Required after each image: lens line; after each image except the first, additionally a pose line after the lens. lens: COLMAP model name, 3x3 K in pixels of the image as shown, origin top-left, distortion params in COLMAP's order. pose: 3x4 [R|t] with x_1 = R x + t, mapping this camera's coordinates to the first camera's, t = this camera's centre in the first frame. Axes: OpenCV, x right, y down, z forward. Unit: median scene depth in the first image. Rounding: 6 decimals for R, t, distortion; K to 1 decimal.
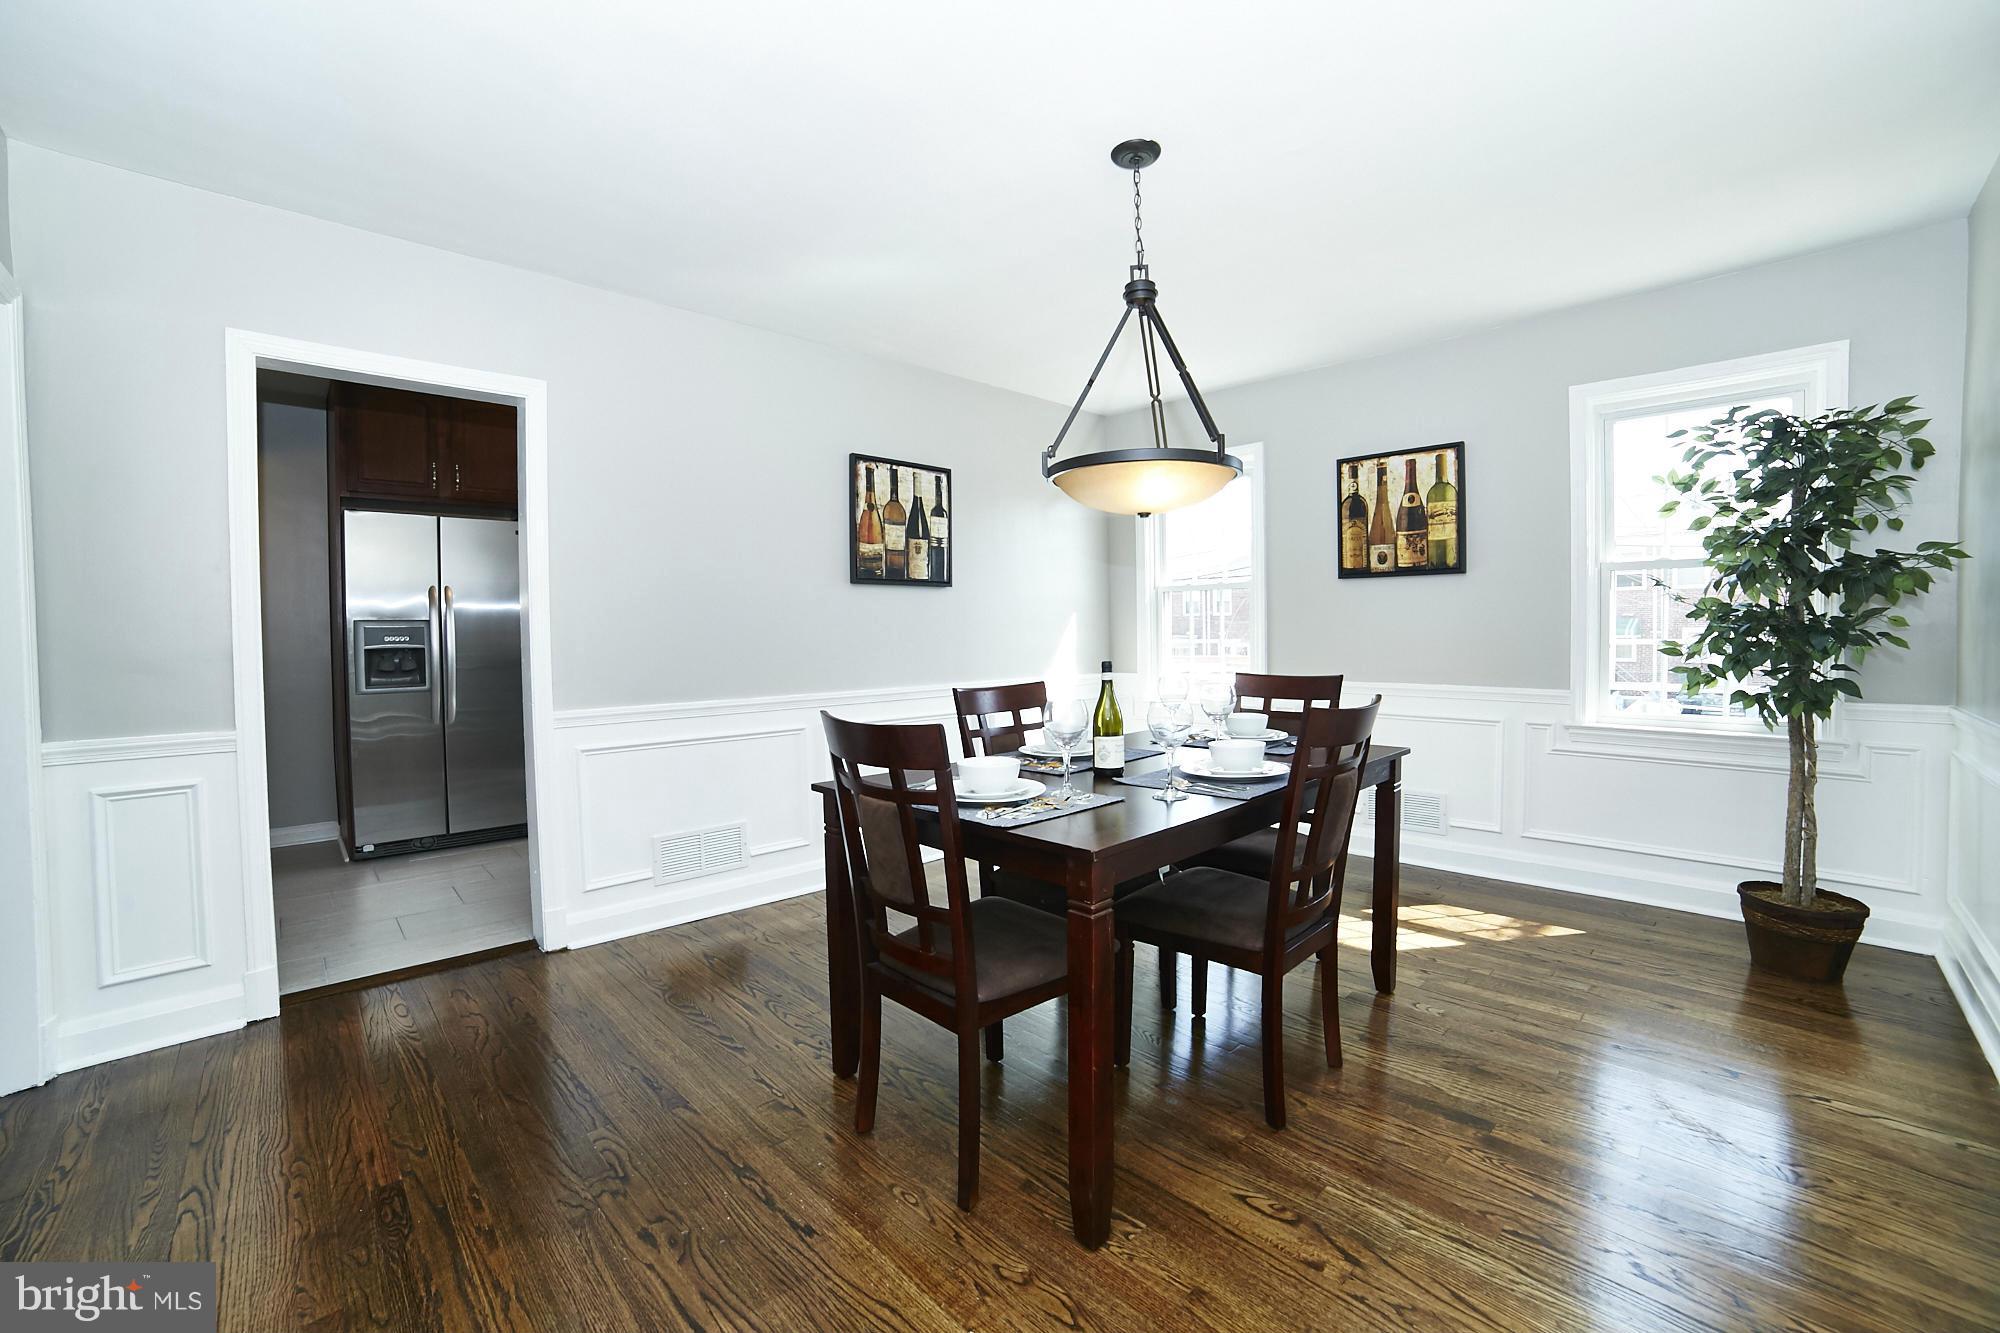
lens RADIAL K [[809.1, 0, 999.9], [0, 809.1, 653.4], [0, 0, 1]] dist [-0.112551, 0.039516]
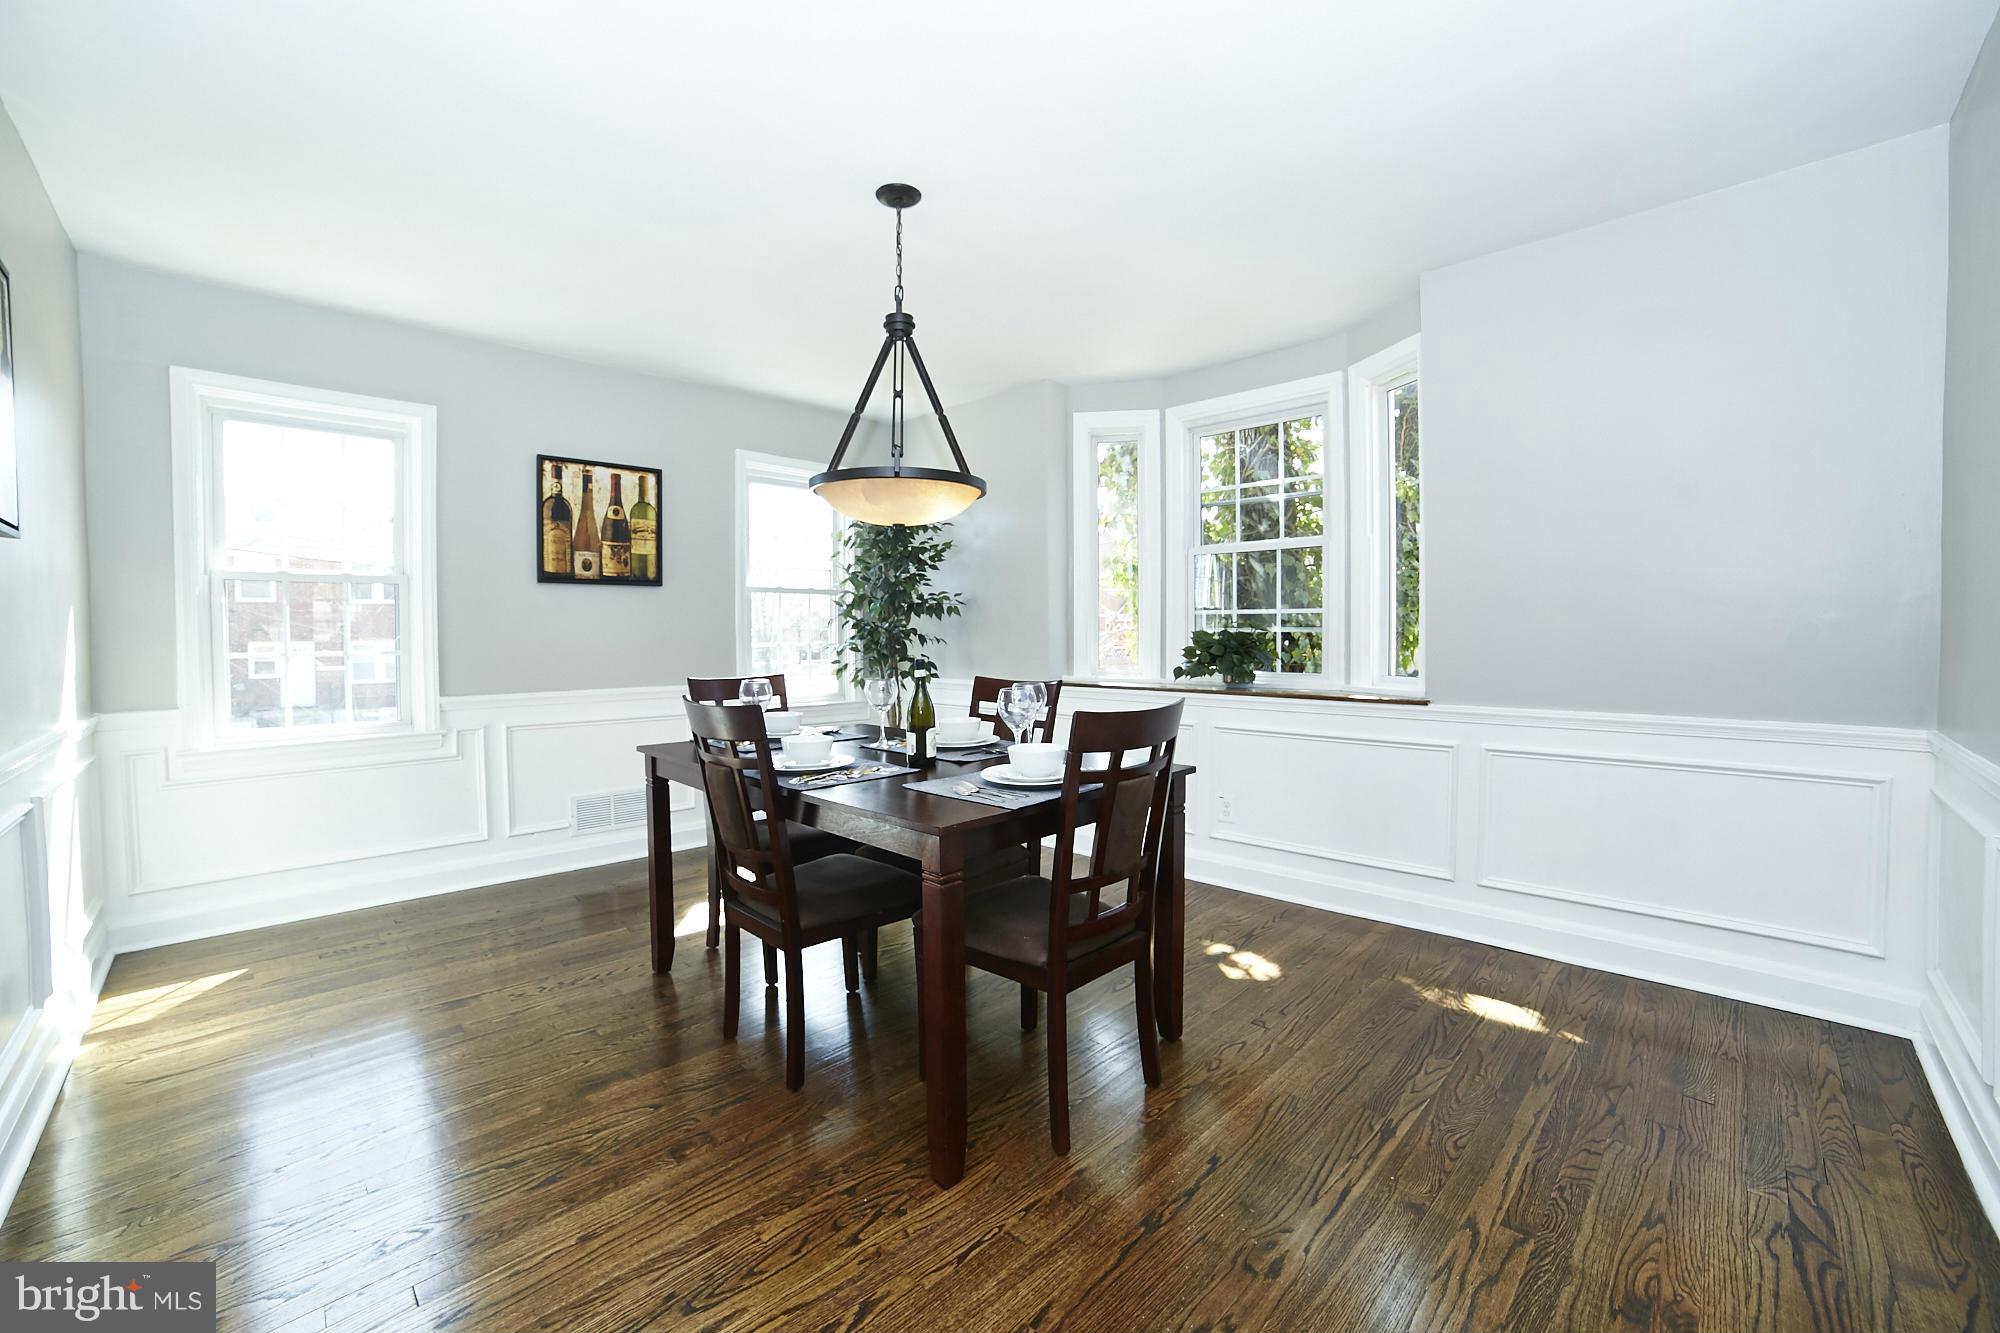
lens RADIAL K [[809.1, 0, 999.9], [0, 809.1, 653.4], [0, 0, 1]] dist [-0.112551, 0.039516]
pose [[-0.018436, -0.015072, 0.999716, -0.534079], [0.036310, 0.999217, 0.015735, -0.006156], [-0.999171, 0.036590, -0.017874, 0.512491]]
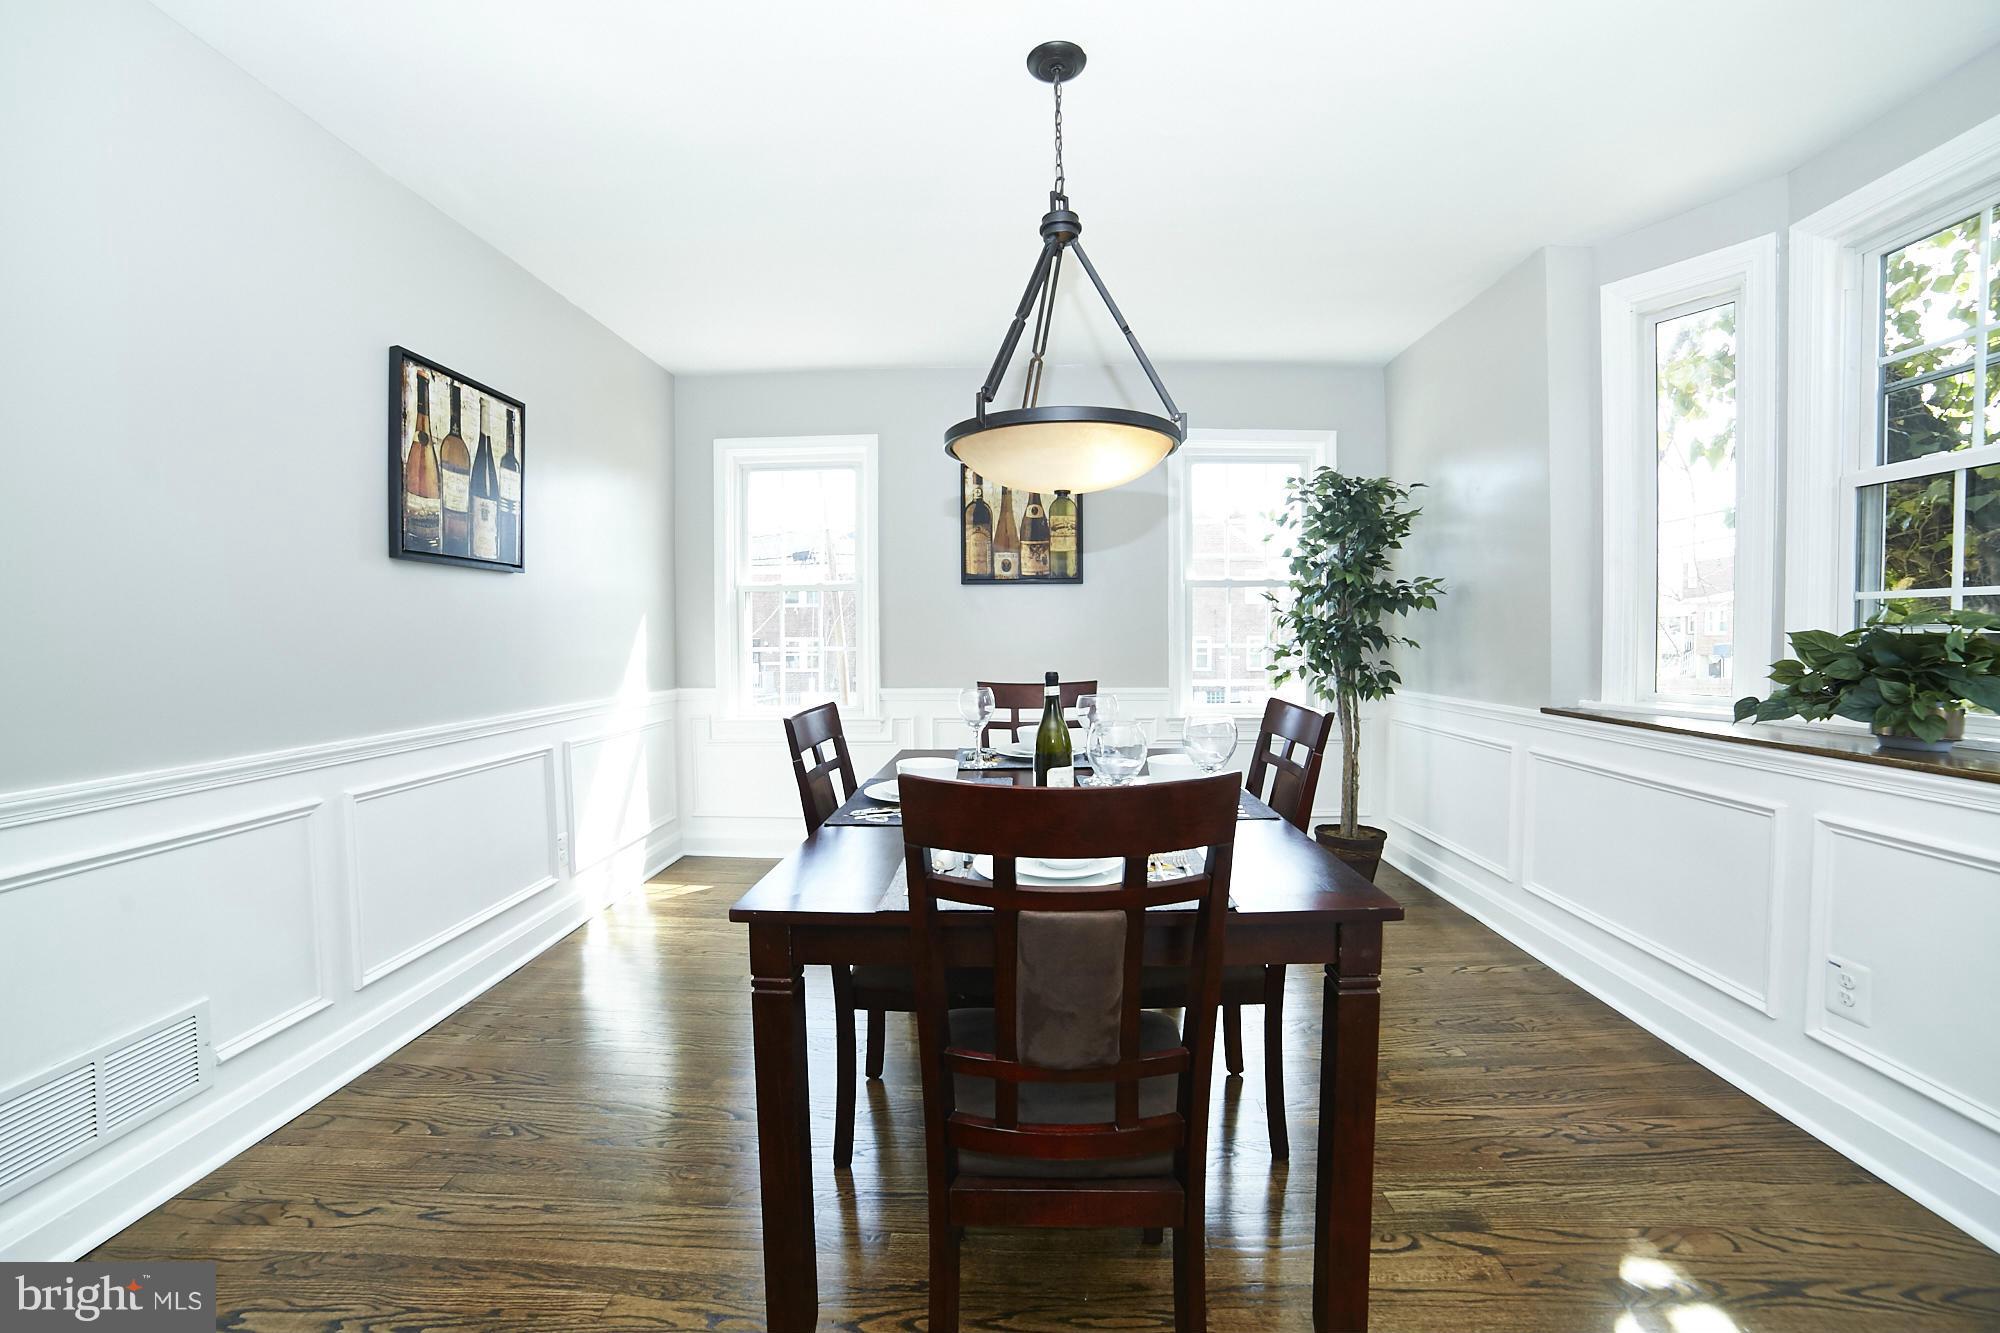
lens RADIAL K [[809.1, 0, 999.9], [0, 809.1, 653.4], [0, 0, 1]] dist [-0.112551, 0.039516]
pose [[0.726831, -0.009114, 0.686755, -0.244729], [0.018219, 0.999816, -0.006014, -0.001591], [-0.686574, 0.016883, 0.726864, 0.255878]]
